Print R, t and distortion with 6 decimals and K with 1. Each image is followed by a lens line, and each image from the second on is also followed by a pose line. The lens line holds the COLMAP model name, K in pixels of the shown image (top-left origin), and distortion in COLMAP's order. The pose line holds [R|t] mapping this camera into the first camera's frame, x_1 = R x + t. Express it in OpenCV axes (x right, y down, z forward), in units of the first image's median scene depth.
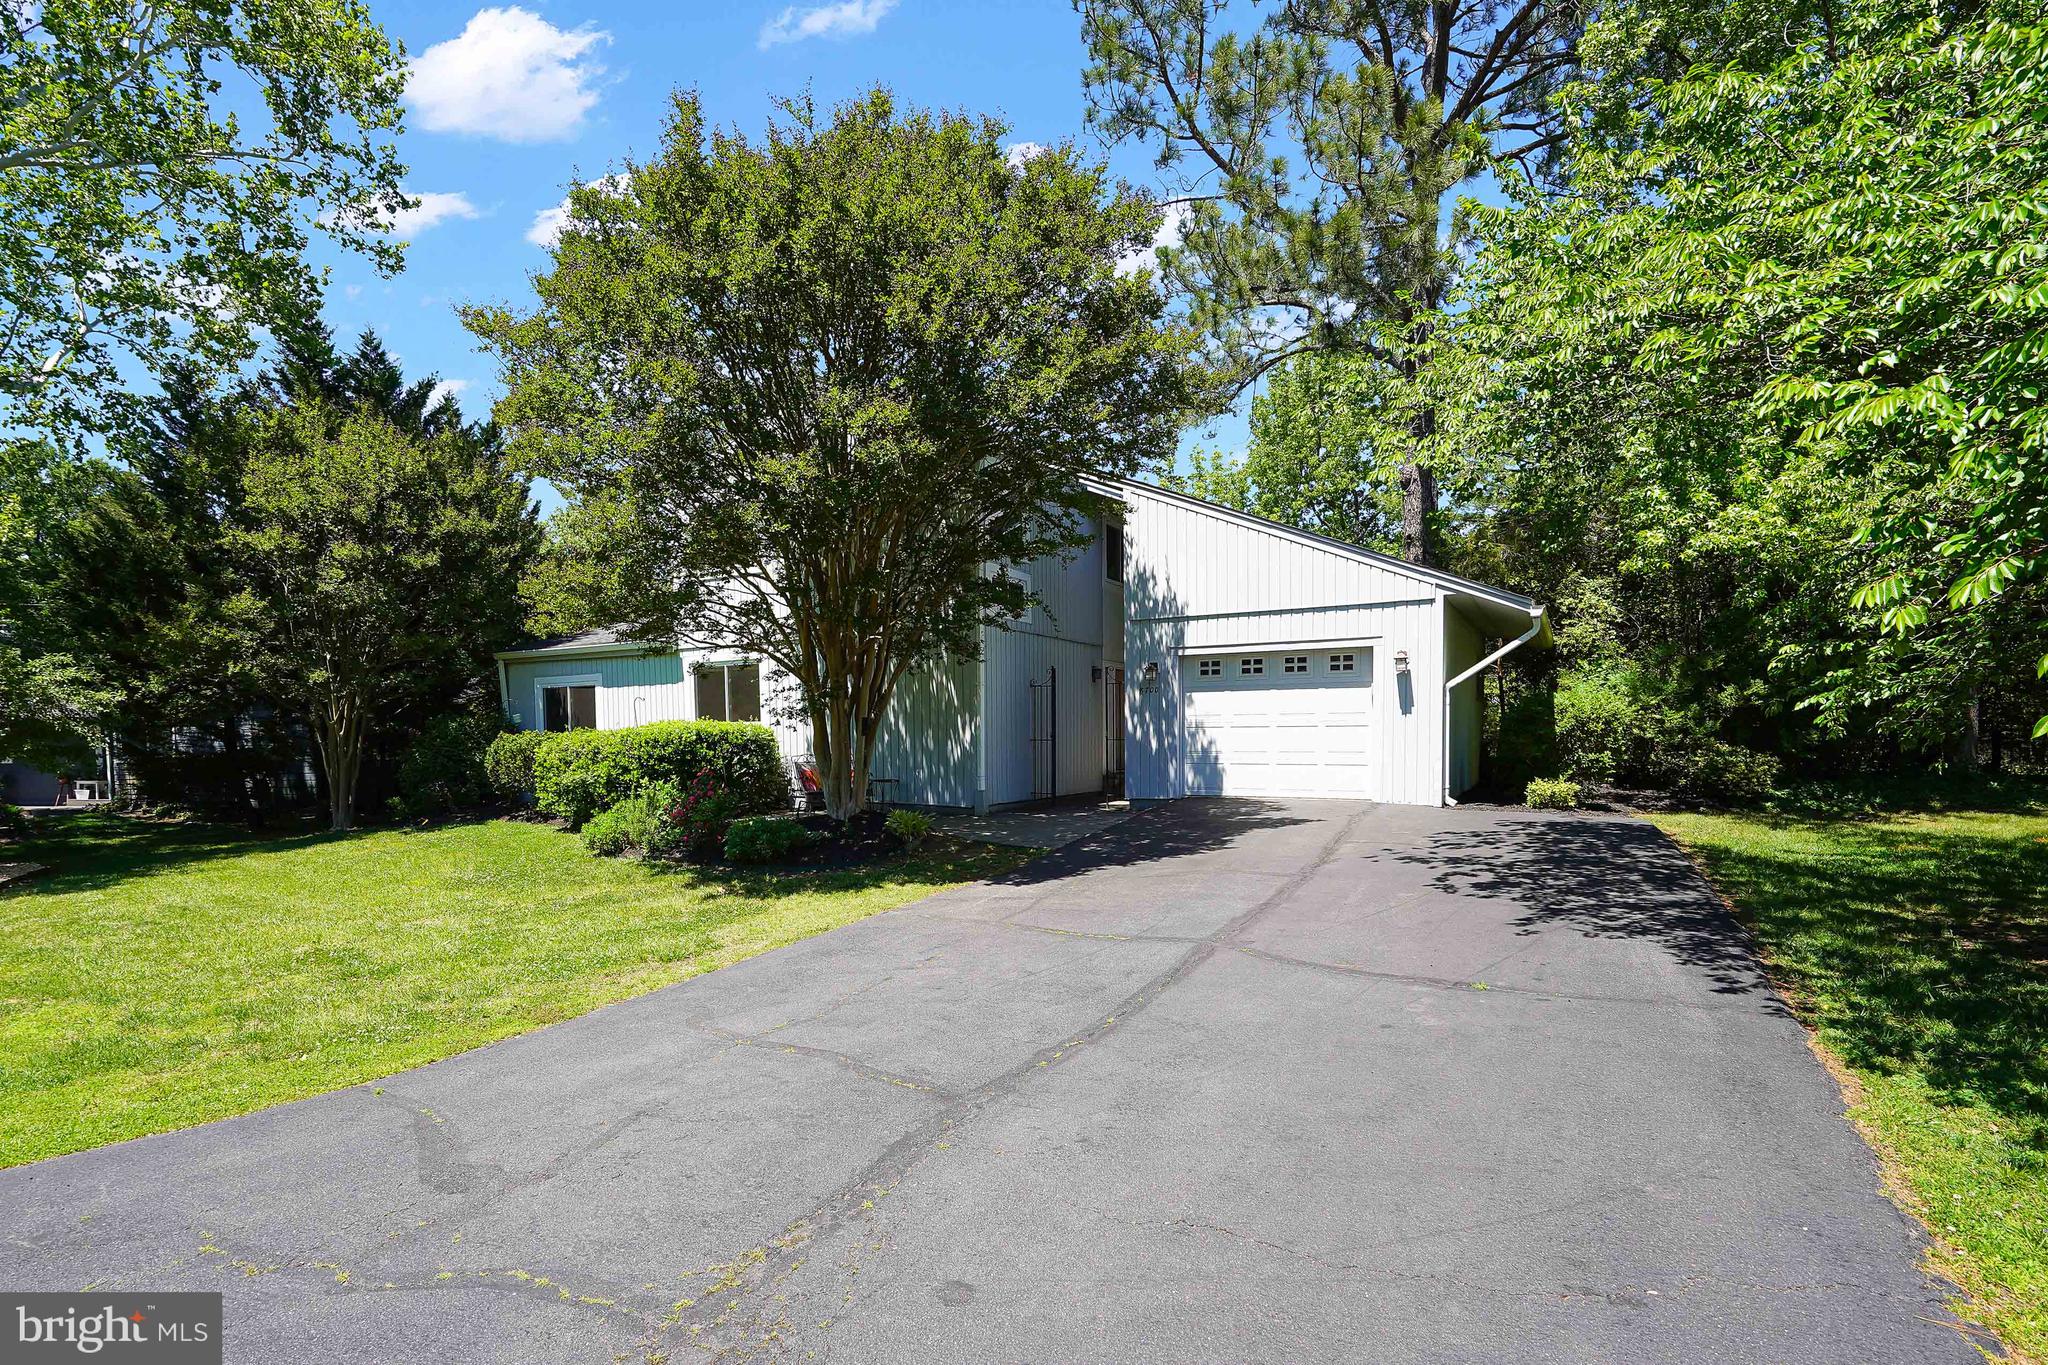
lens RADIAL K [[930.0, 0, 1020.7], [0, 930.0, 685.3], [0, 0, 1]] dist [-0.001937, 0.000340]
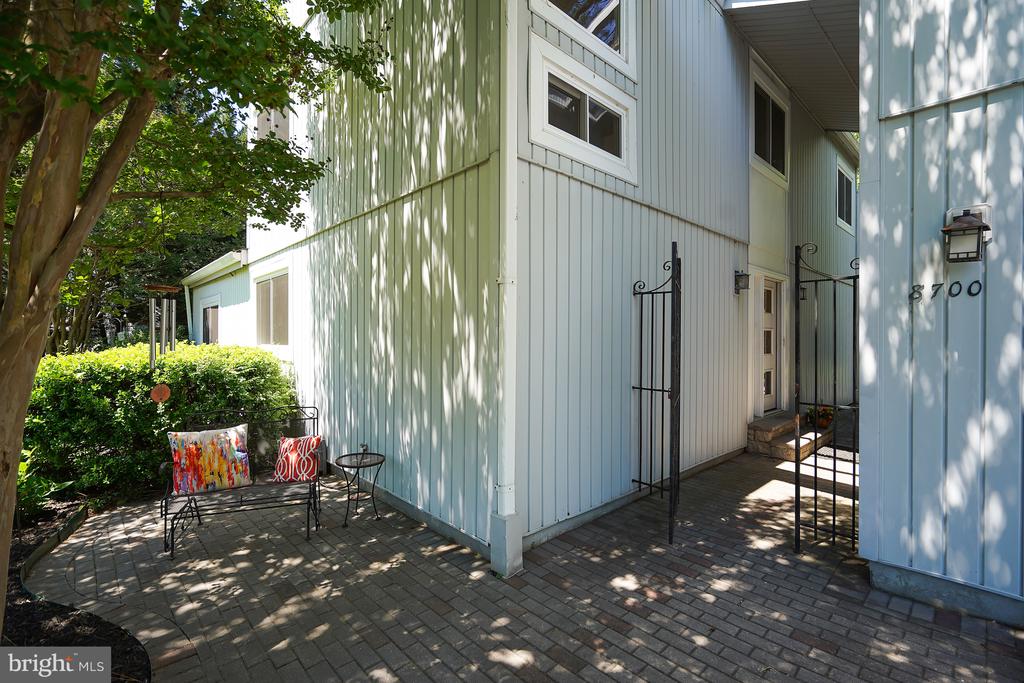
lens RADIAL K [[465.0, 0, 510.4], [0, 465.0, 342.9], [0, 0, 1]] dist [-0.001937, 0.000340]
pose [[0.953645, 0.014775, -0.300572, 0.029301], [0.004698, 0.997941, 0.063961, 0.015494], [0.300898, -0.062408, 0.951612, 0.837786]]
